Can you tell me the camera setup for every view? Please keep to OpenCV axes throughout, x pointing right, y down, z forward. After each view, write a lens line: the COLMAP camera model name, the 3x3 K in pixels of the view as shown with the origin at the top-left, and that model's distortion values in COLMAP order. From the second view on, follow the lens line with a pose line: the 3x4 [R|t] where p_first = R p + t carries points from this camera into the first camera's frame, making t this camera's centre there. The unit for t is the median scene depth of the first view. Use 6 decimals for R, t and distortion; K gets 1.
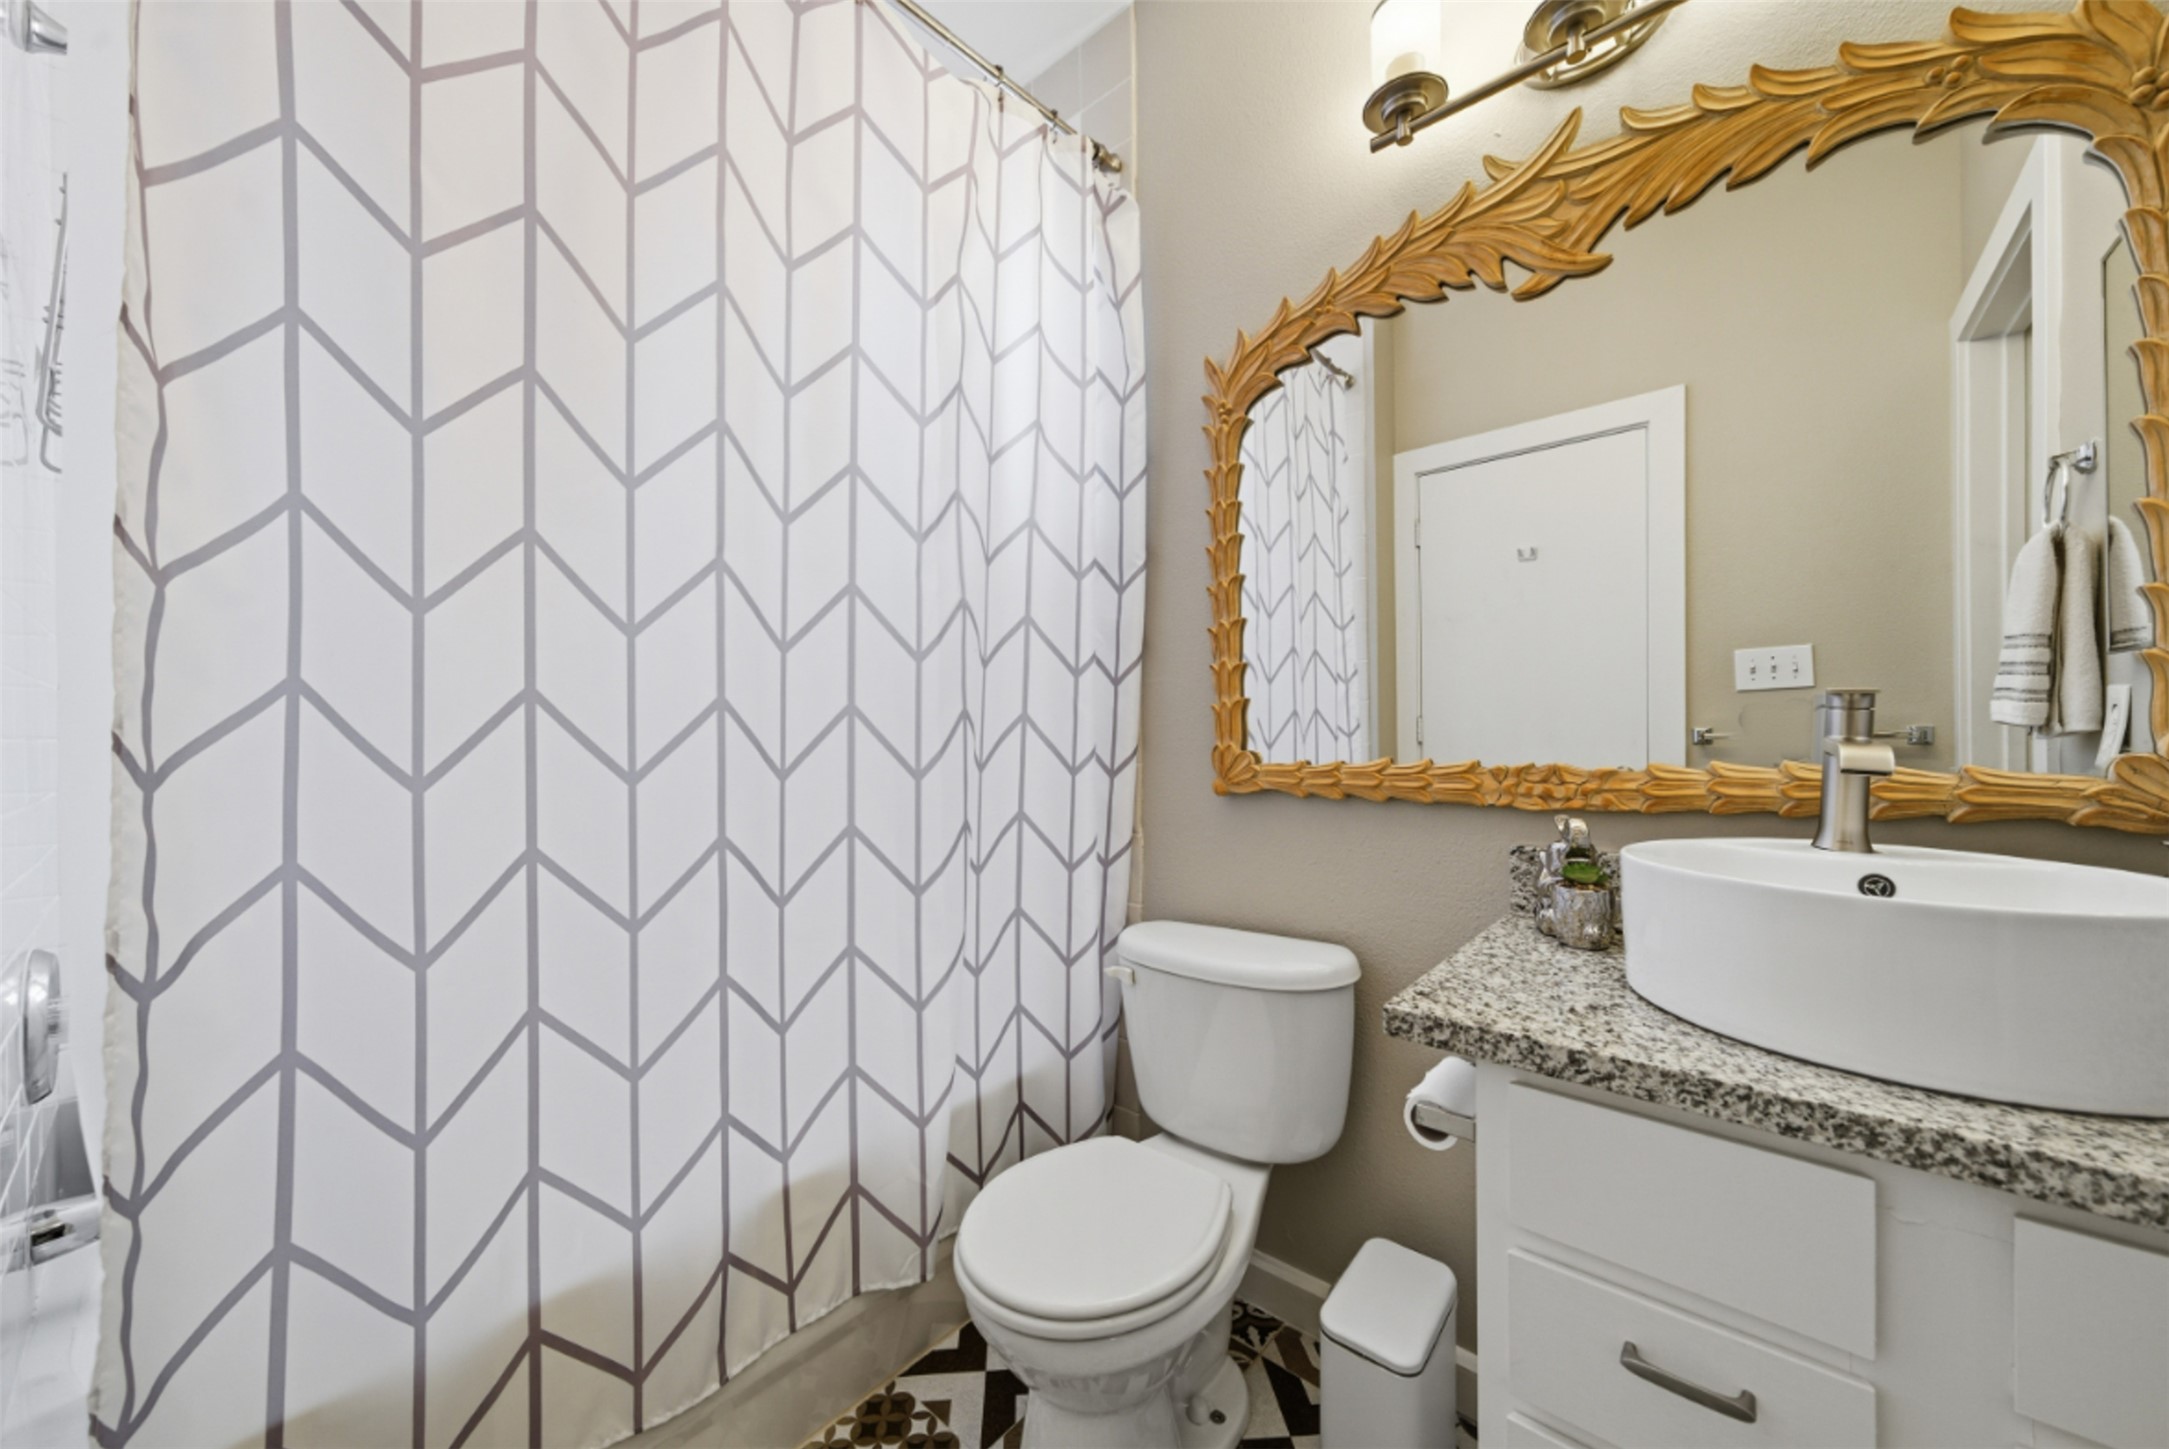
lens RADIAL K [[771.9, 0, 1082.0], [0, 771.9, 731.9], [0, 0, 1]] dist [-0.000609, -0.000252]
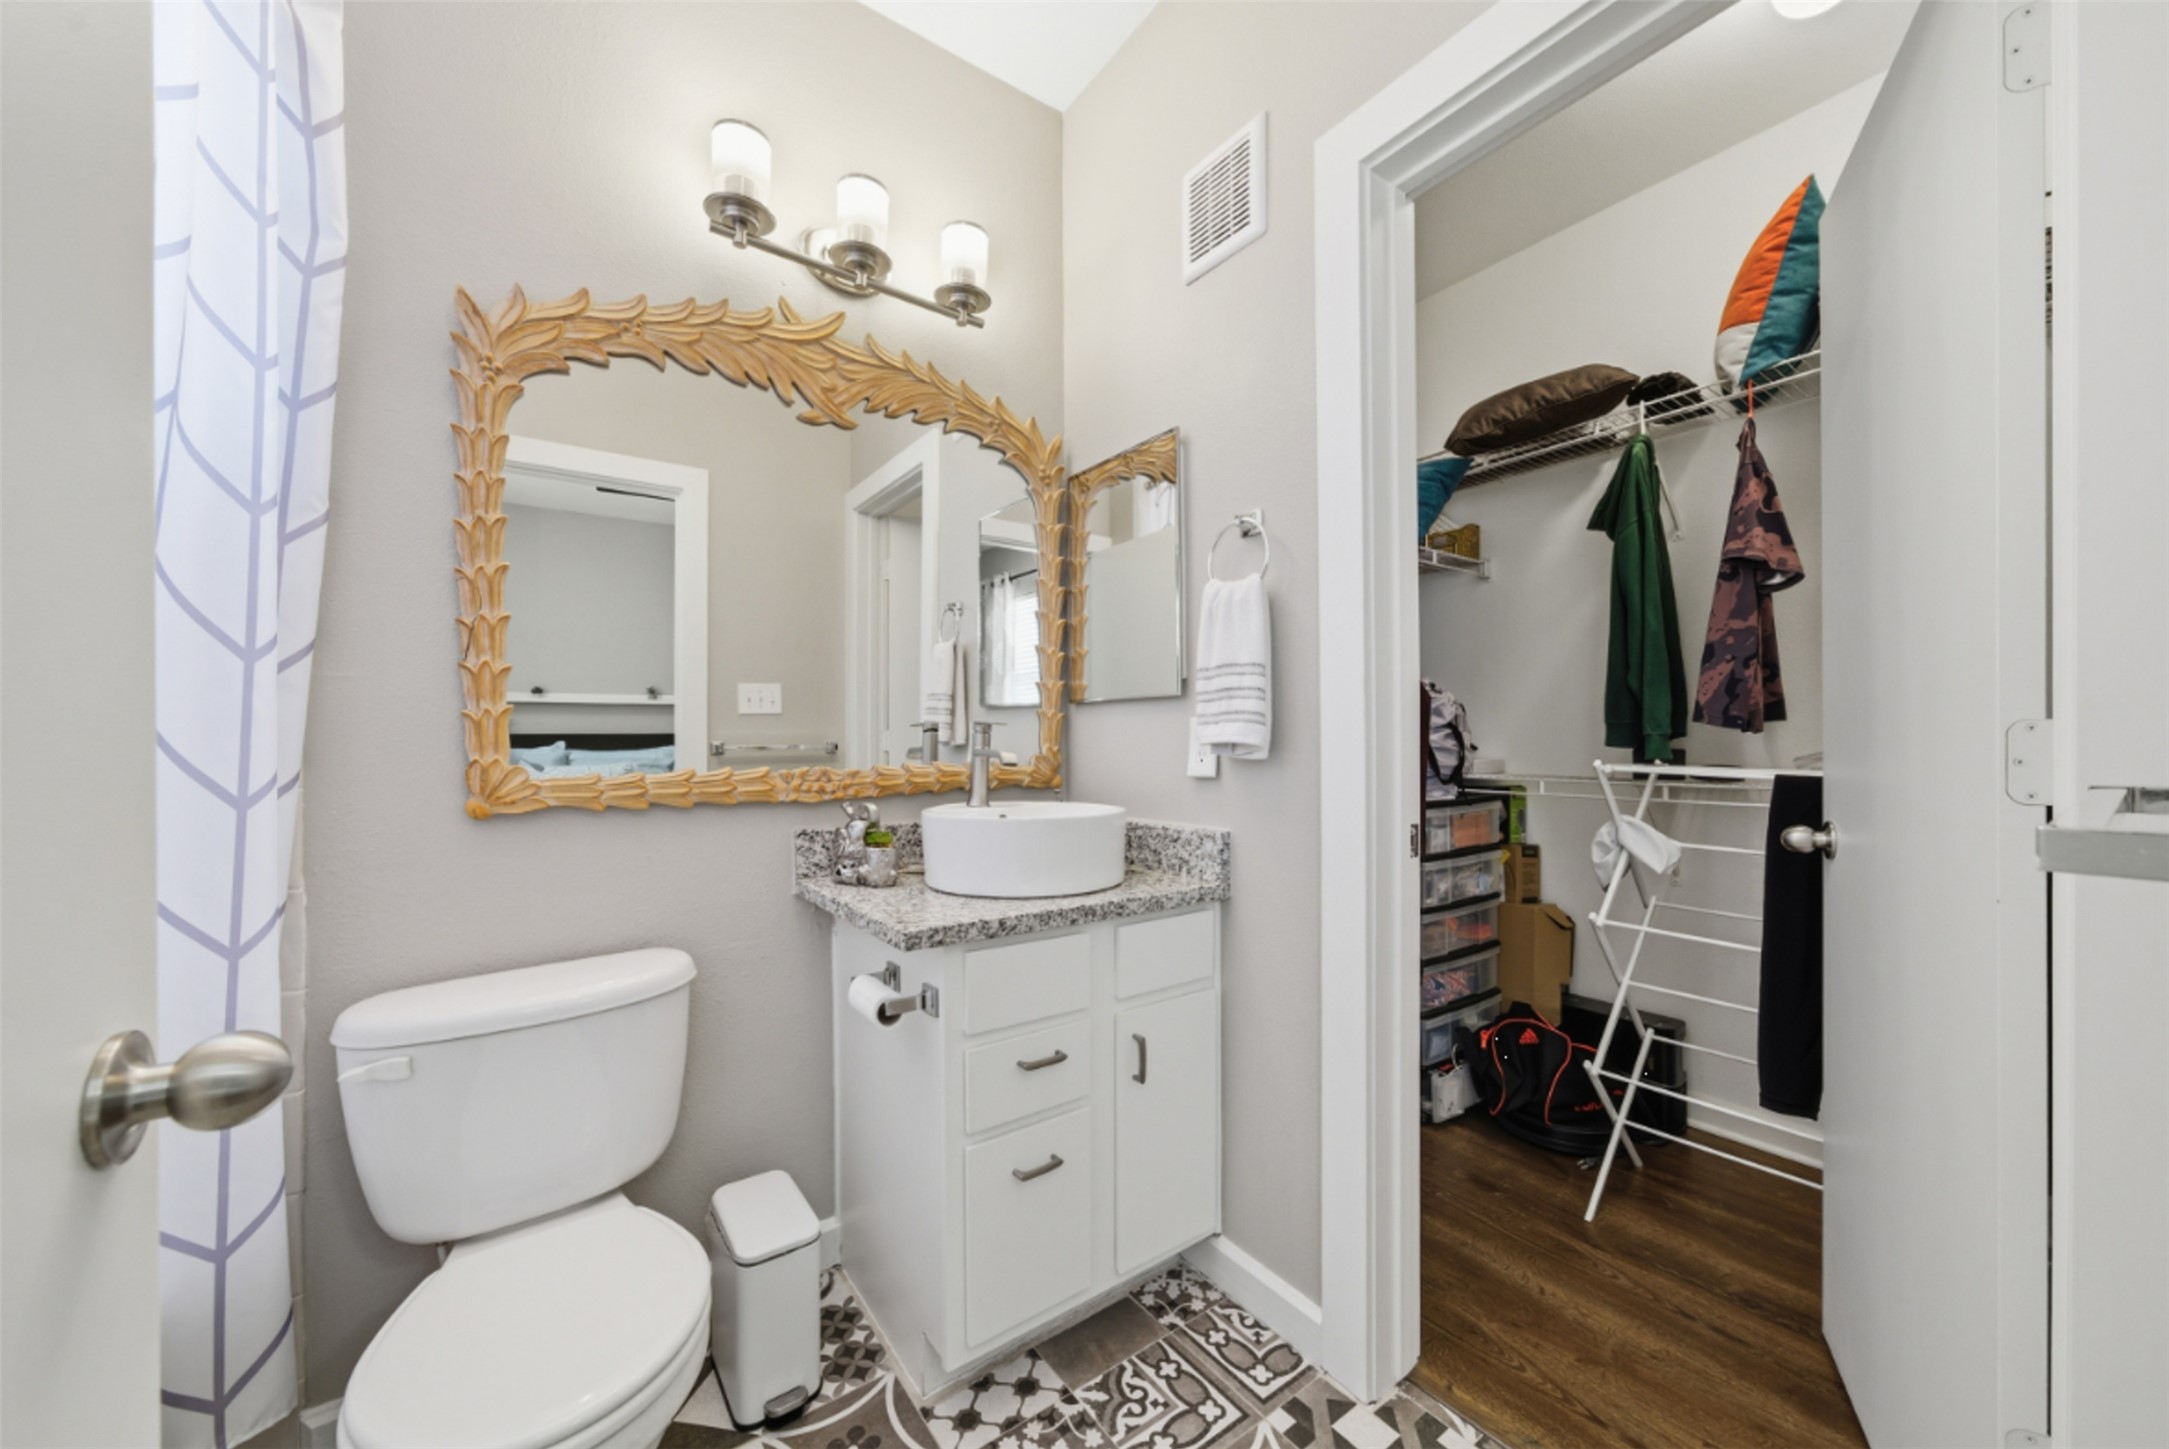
lens RADIAL K [[771.9, 0, 1085.1], [0, 771.9, 735.4], [0, 0, 1]] dist [-0.000609, -0.000252]
pose [[0.239538, 0.013174, 0.970798, -0.605798], [-0.000518, 0.999910, -0.013442, 0.002106], [-0.970887, 0.002717, 0.239523, 0.205645]]
